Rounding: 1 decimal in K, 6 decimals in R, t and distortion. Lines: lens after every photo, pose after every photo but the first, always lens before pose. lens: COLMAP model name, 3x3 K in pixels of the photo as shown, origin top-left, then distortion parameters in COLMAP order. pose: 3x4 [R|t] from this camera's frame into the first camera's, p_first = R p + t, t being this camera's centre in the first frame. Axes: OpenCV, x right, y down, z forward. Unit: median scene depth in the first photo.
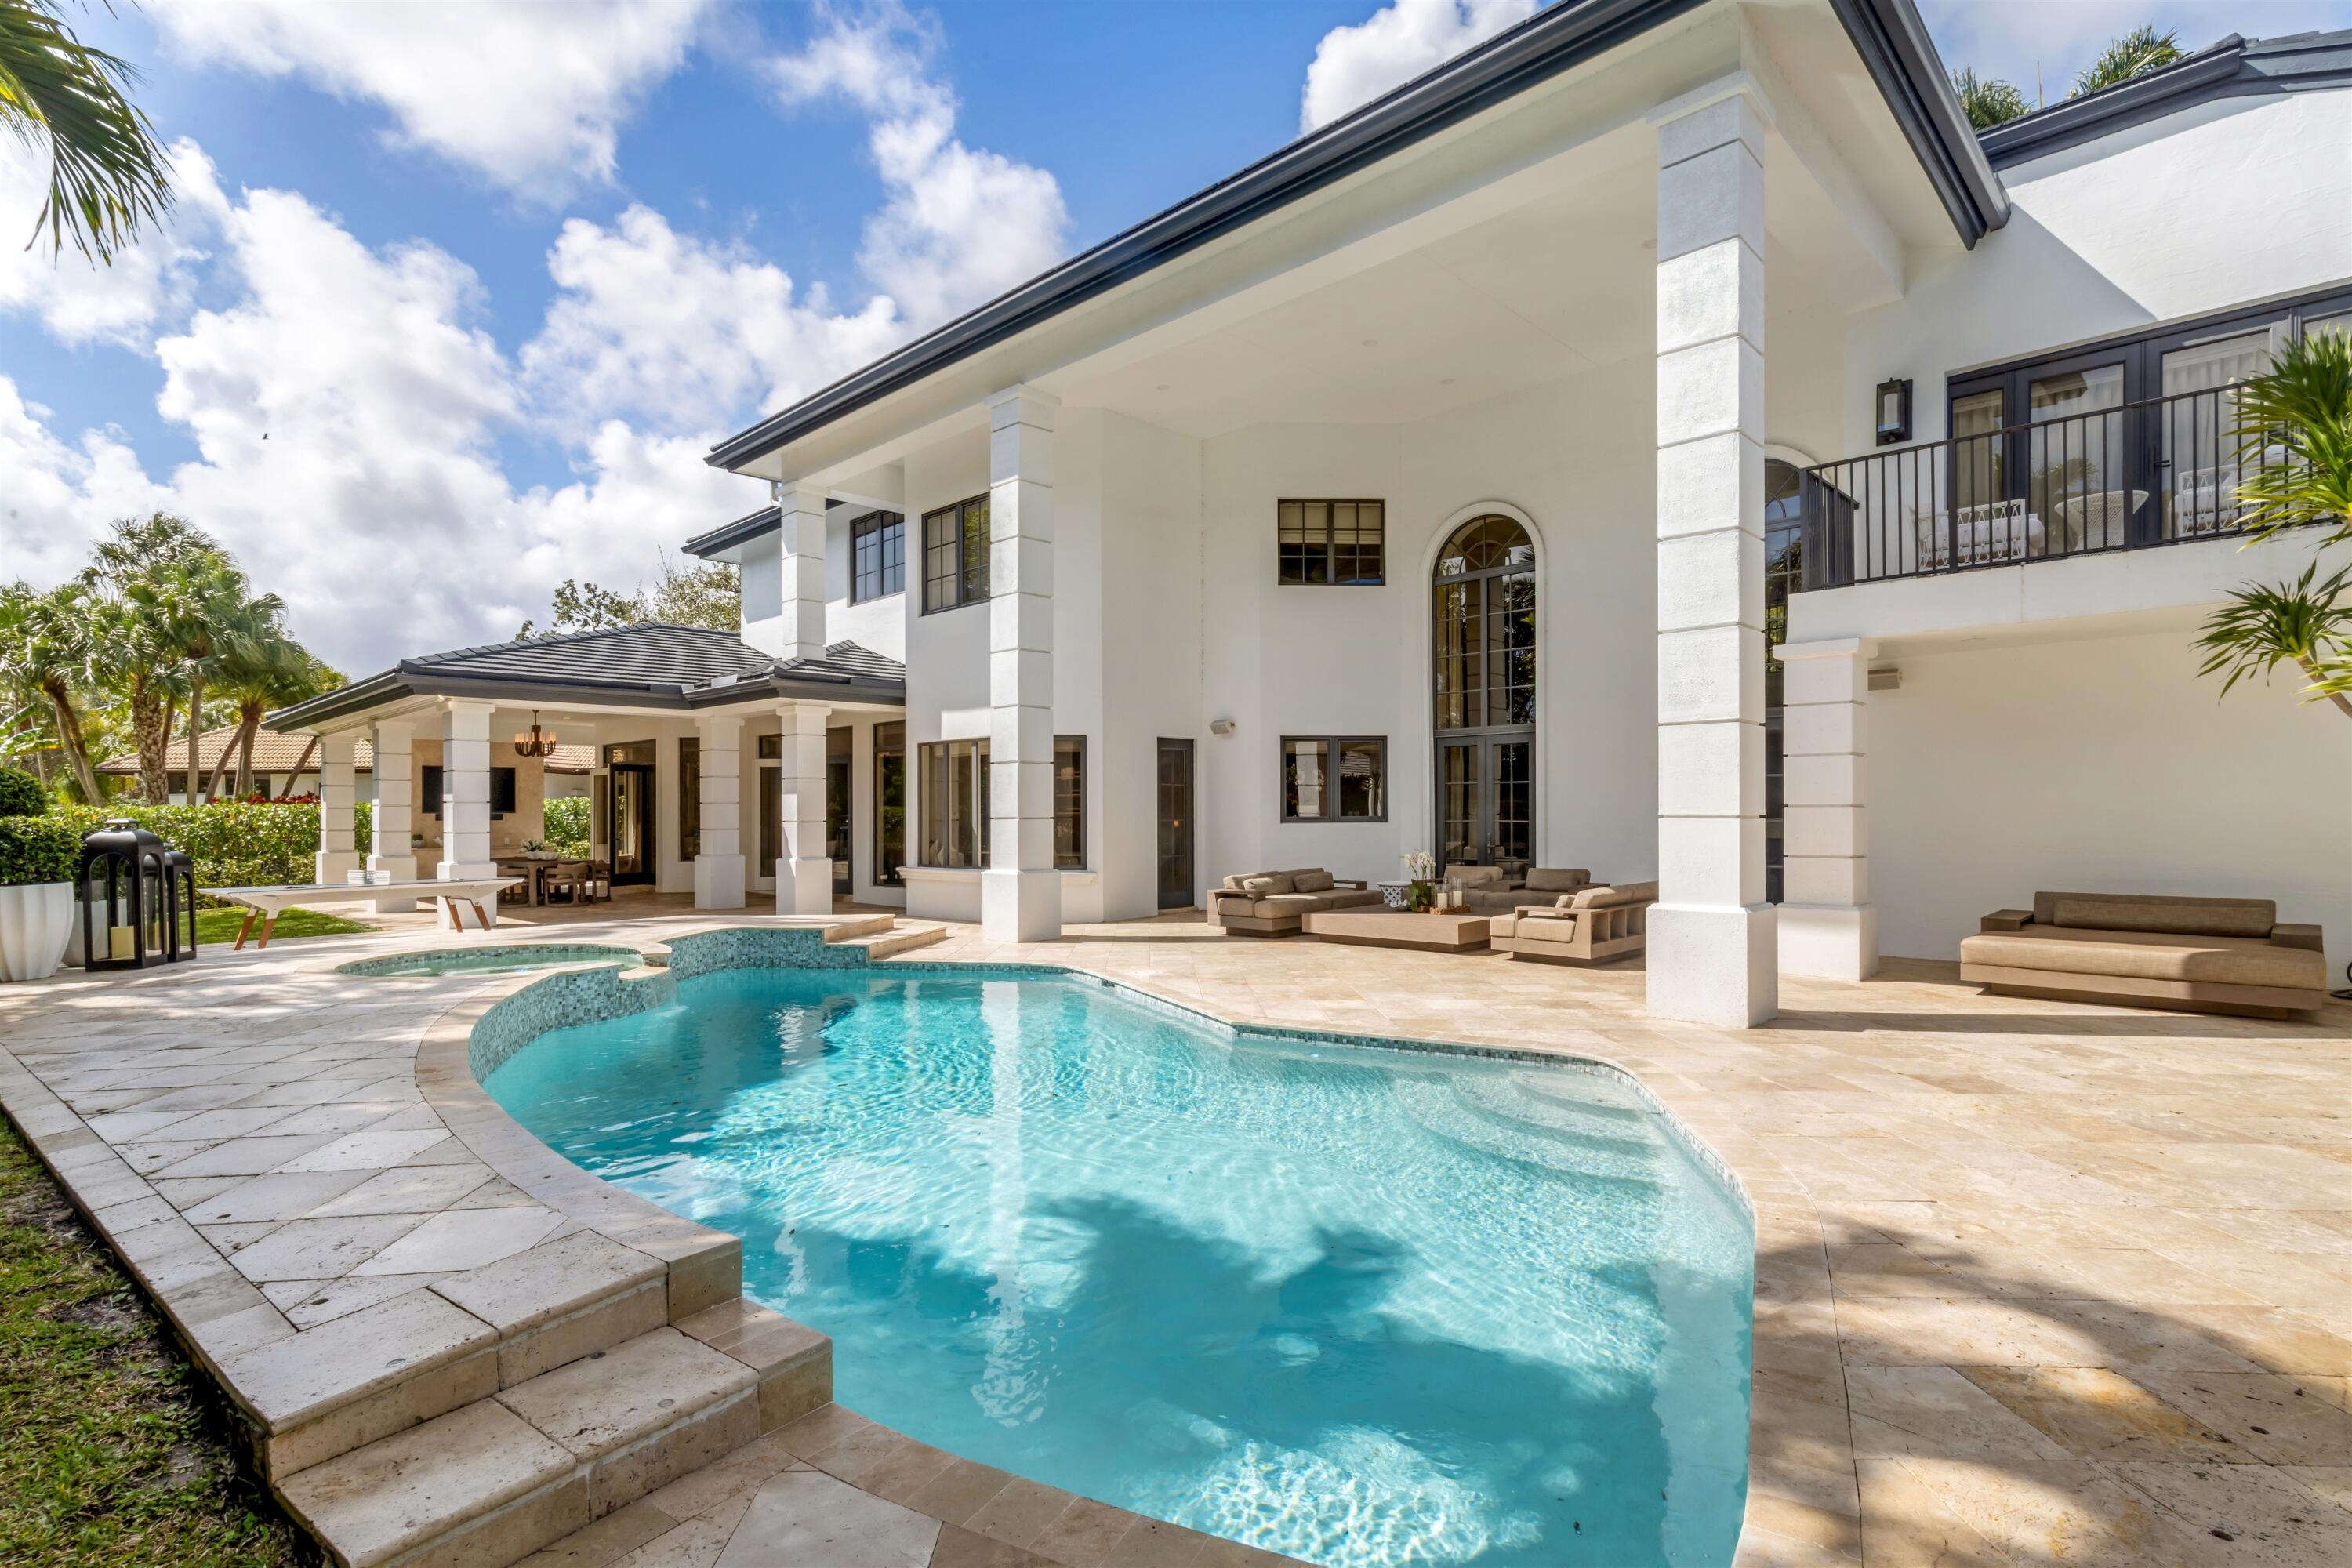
lens RADIAL K [[1148.9, 0, 1170.1], [0, 1148.9, 831.4], [0, 0, 1]] dist [0.018010, -0.000984]
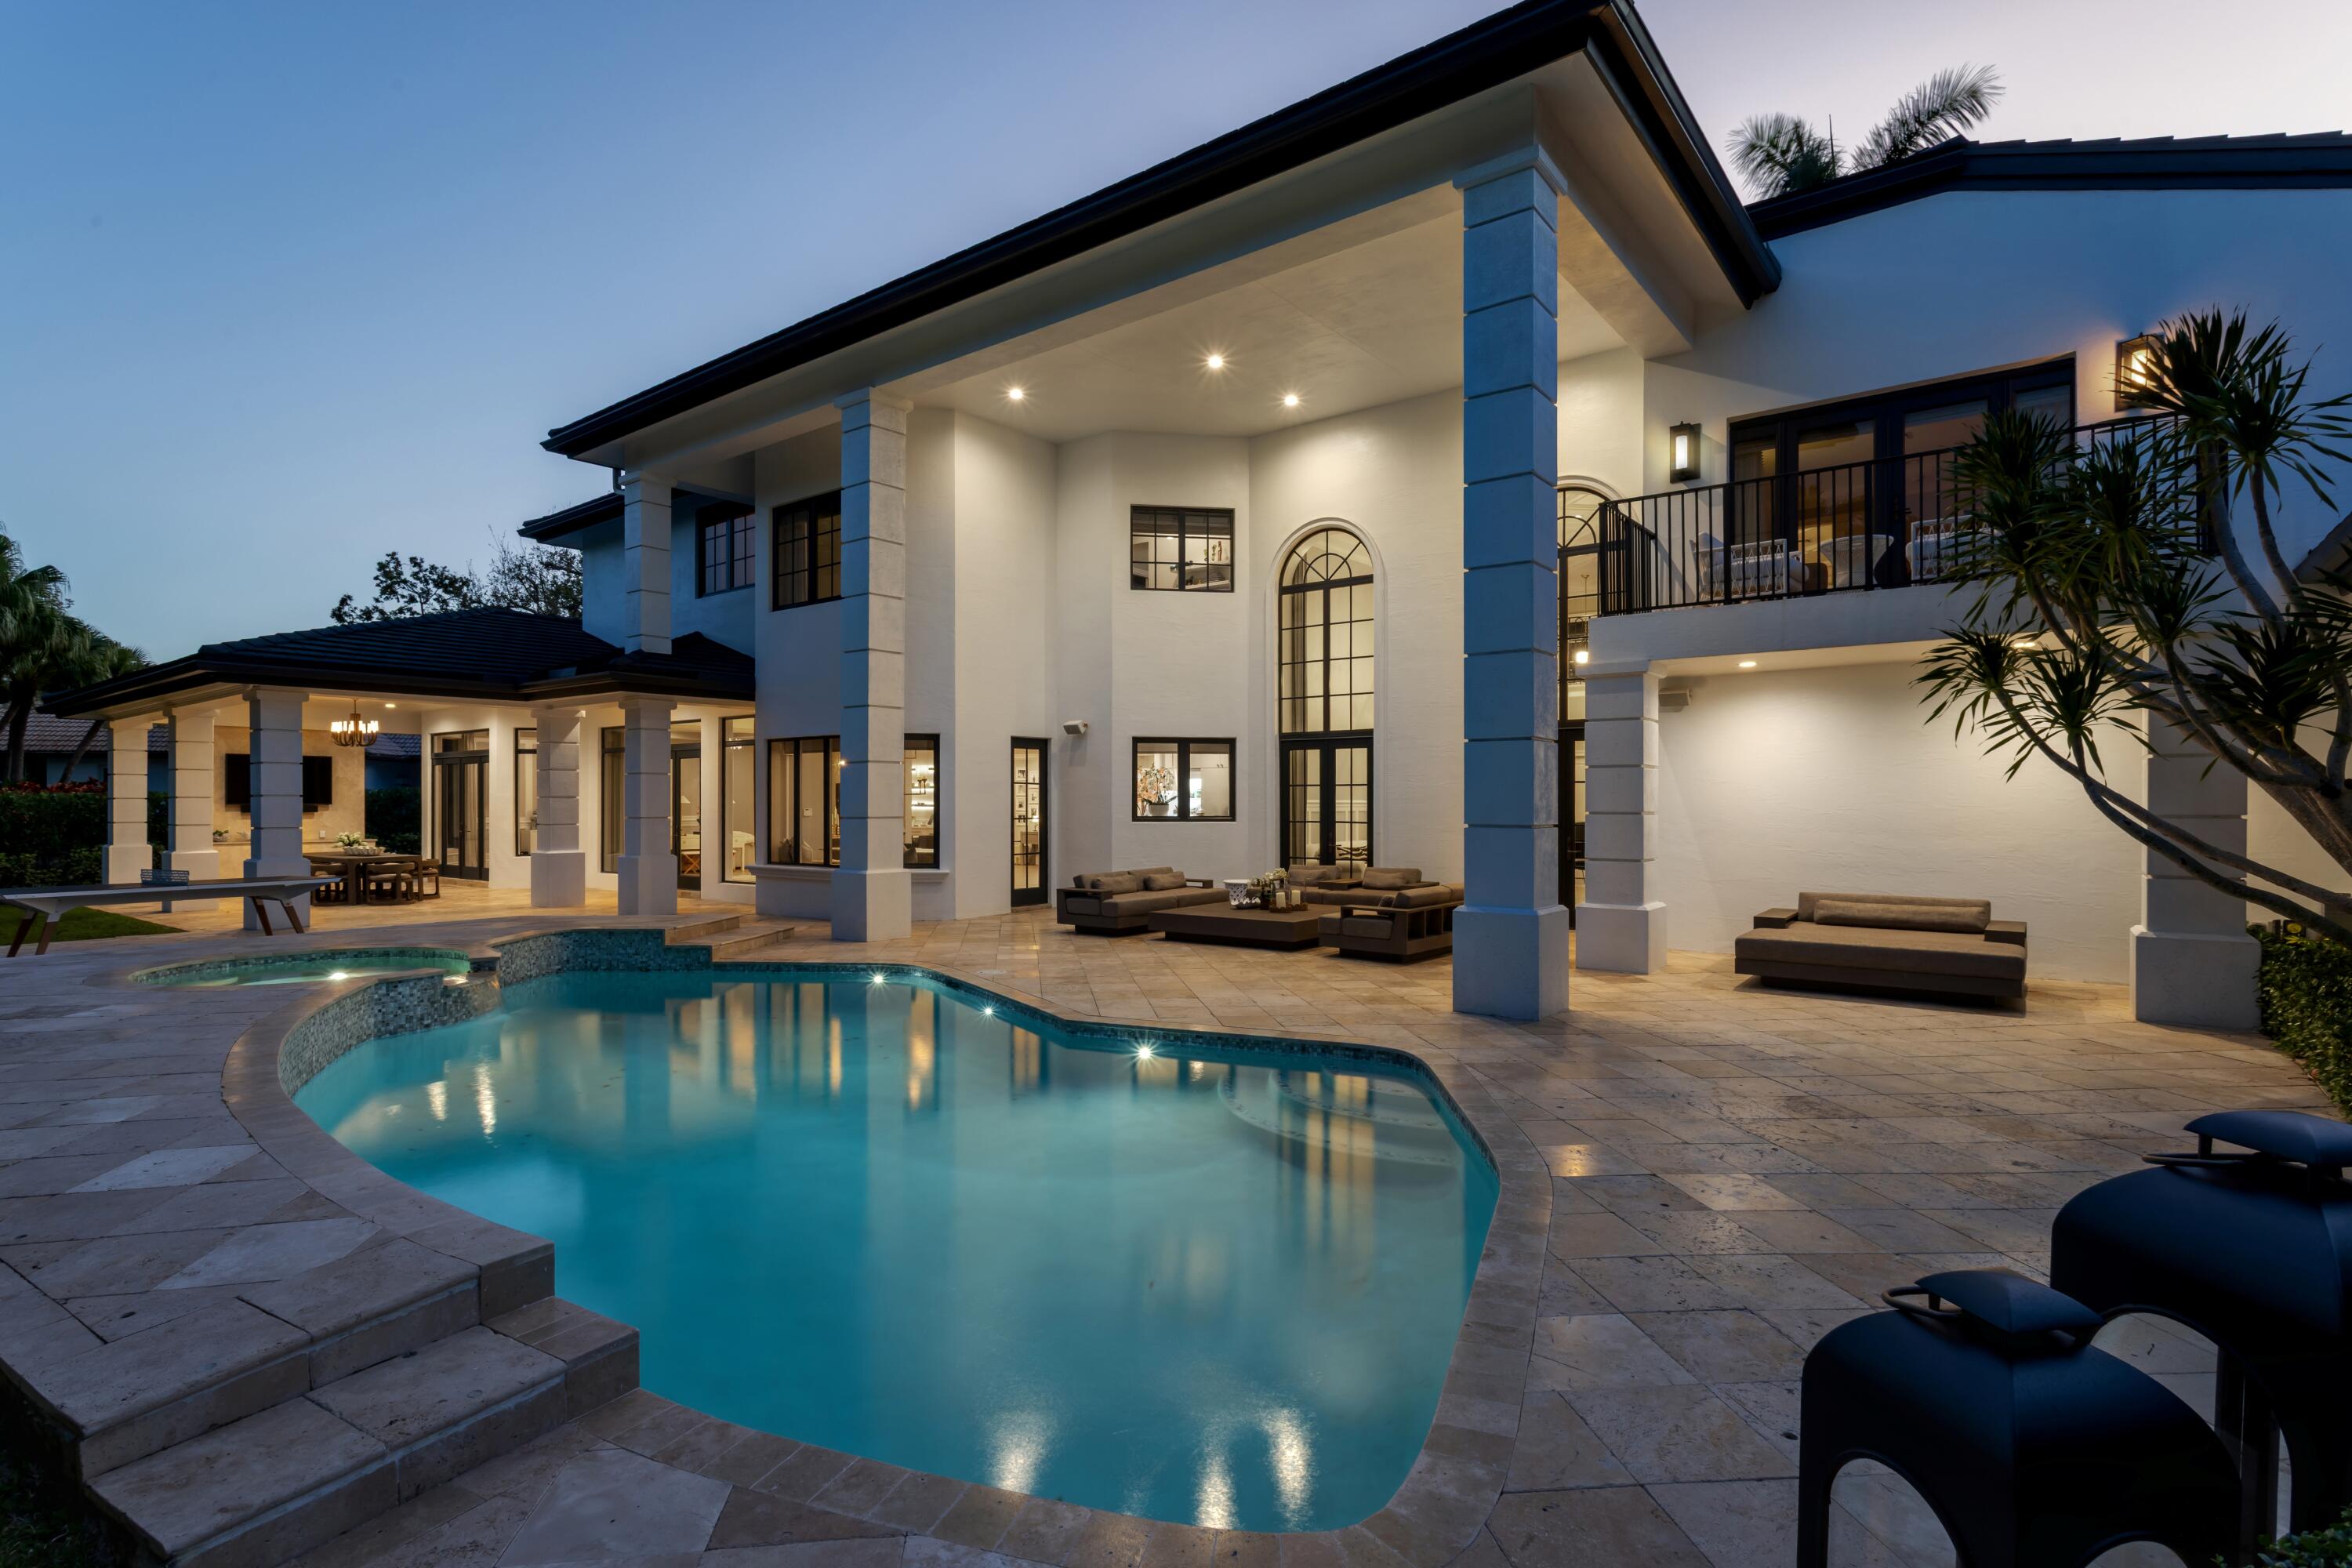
lens RADIAL K [[1148.9, 0, 1156.0], [0, 1148.9, 830.4], [0, 0, 1]] dist [0.018010, -0.000984]
pose [[0.994757, 0.004270, 0.102182, 0.025064], [-0.004987, 0.999965, 0.006756, -0.013575], [-0.102149, -0.007230, 0.994743, -0.042312]]
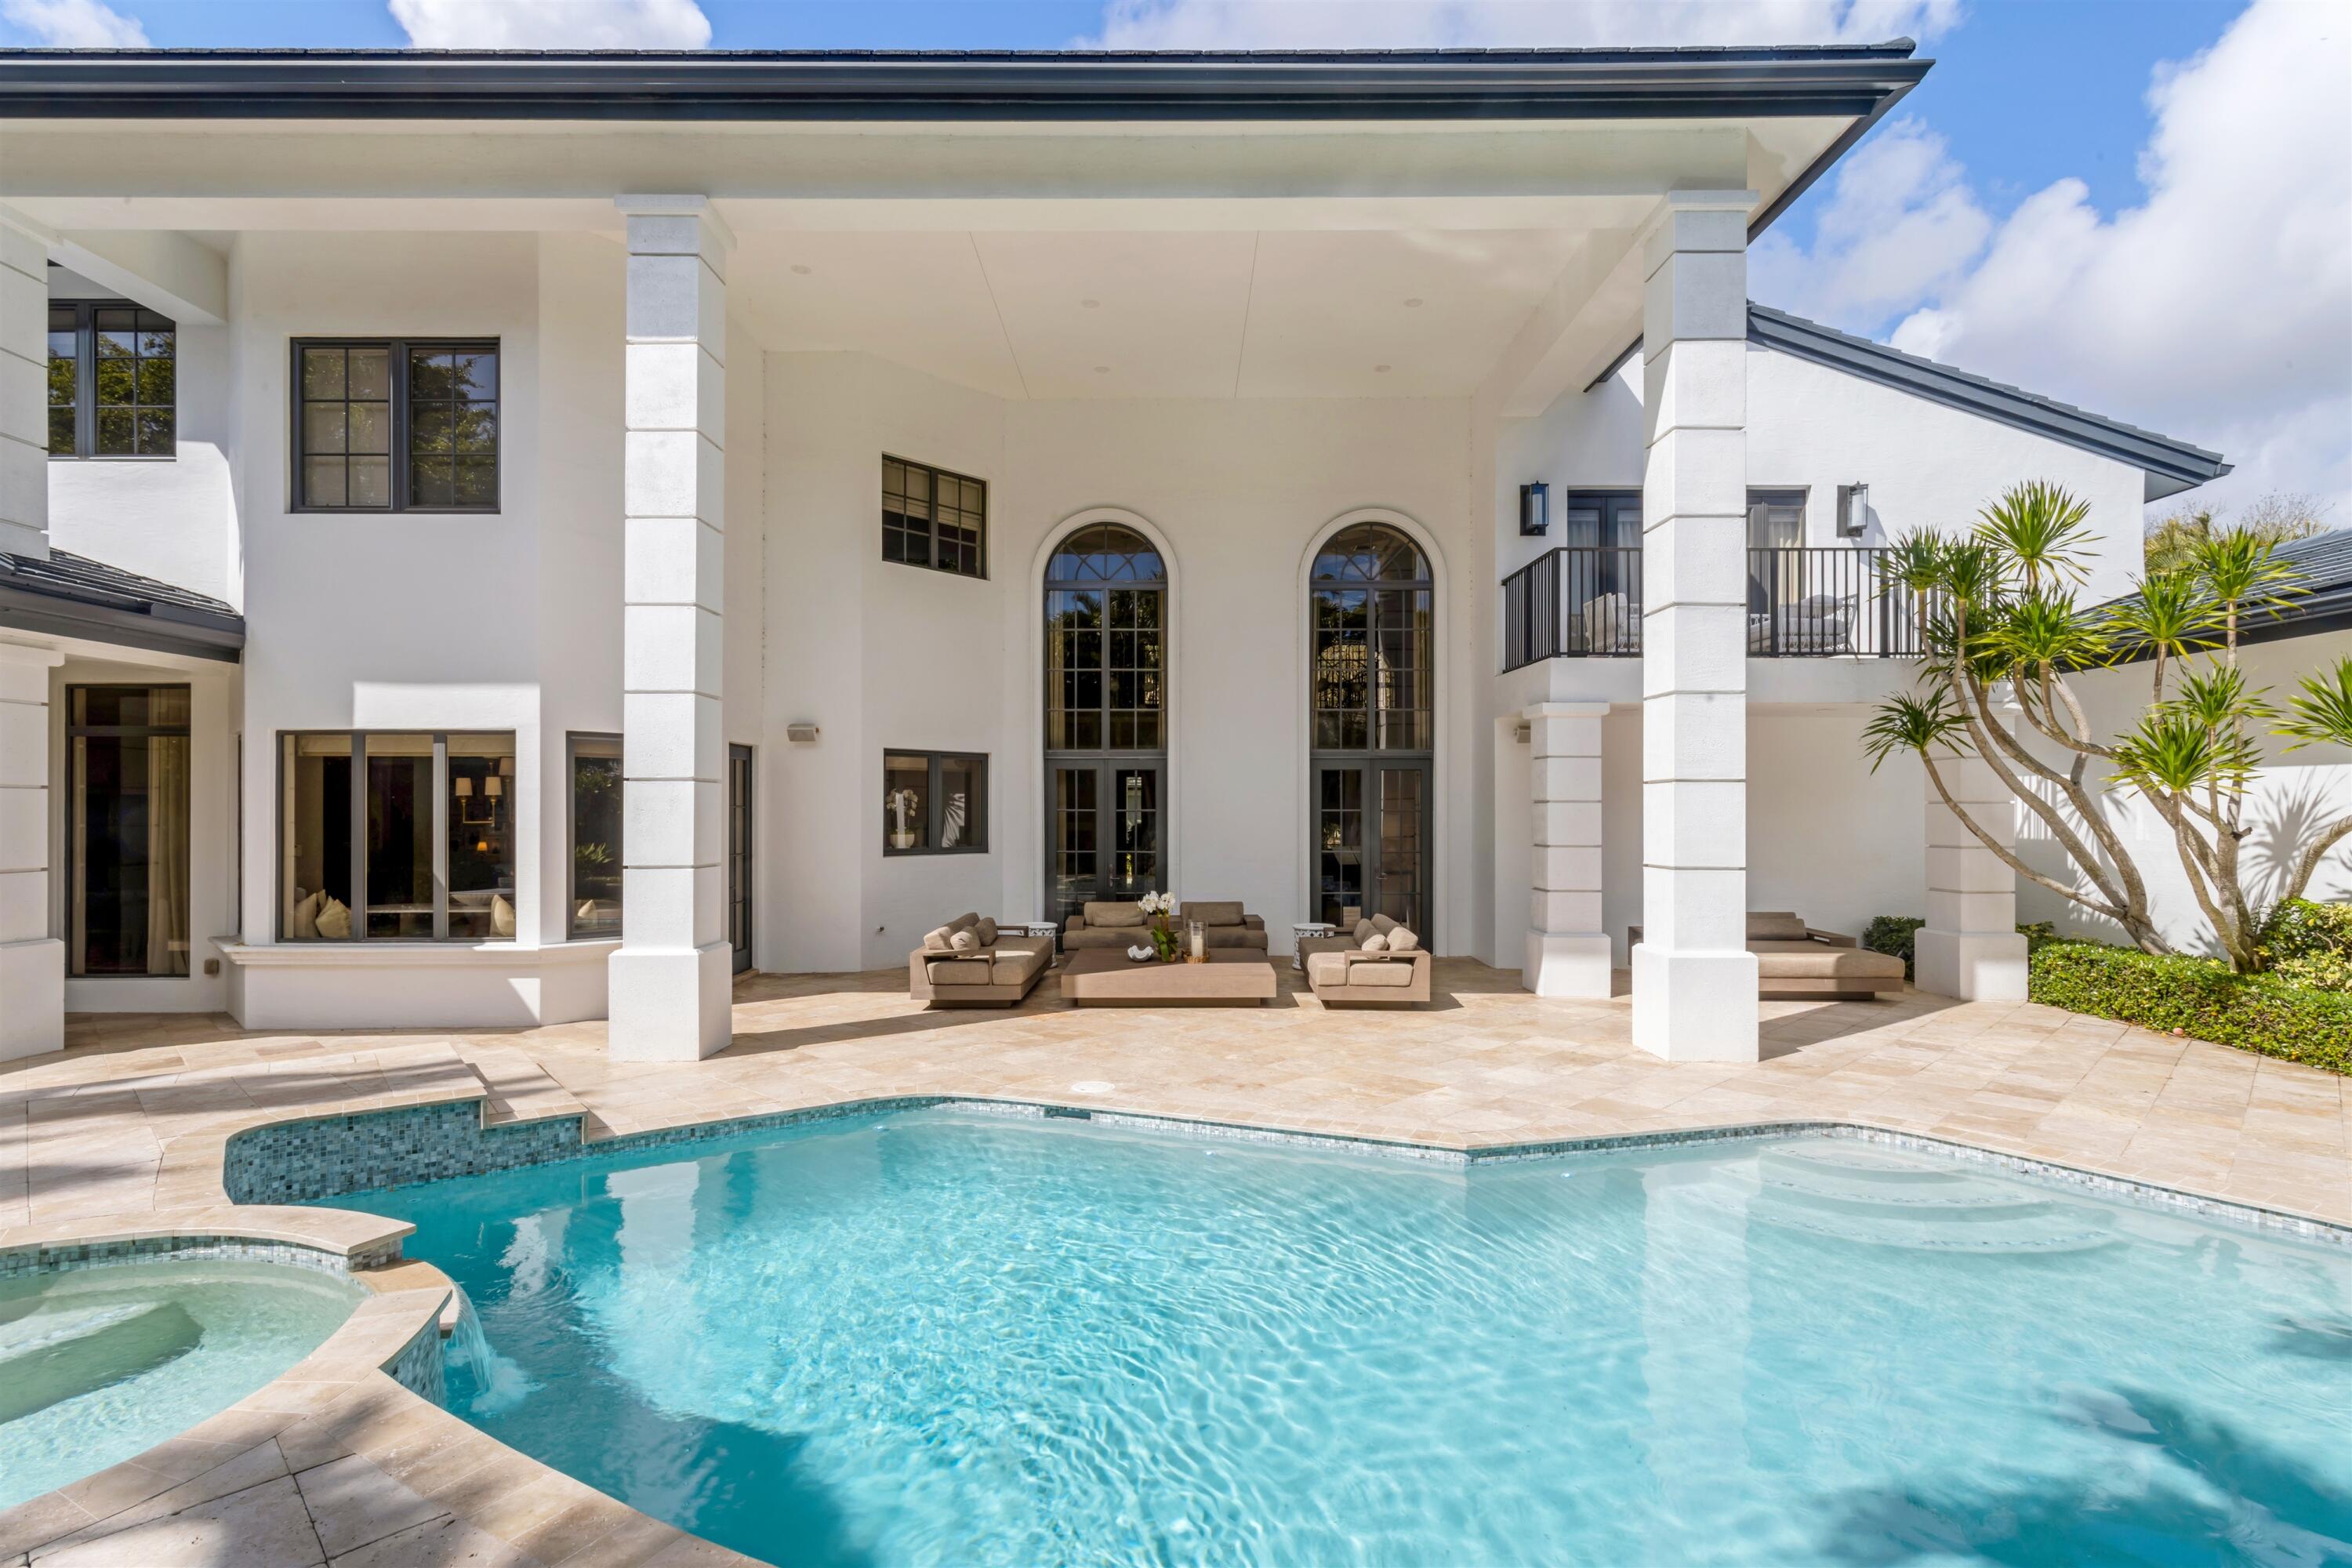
lens RADIAL K [[1148.9, 0, 1166.9], [0, 1148.9, 799.1], [0, 0, 1]] dist [0.018010, -0.000984]
pose [[0.724514, 0.015957, 0.689075, -0.552582], [0.007786, 0.999479, -0.031331, -0.038058], [-0.689216, 0.028065, 0.724012, 0.510263]]
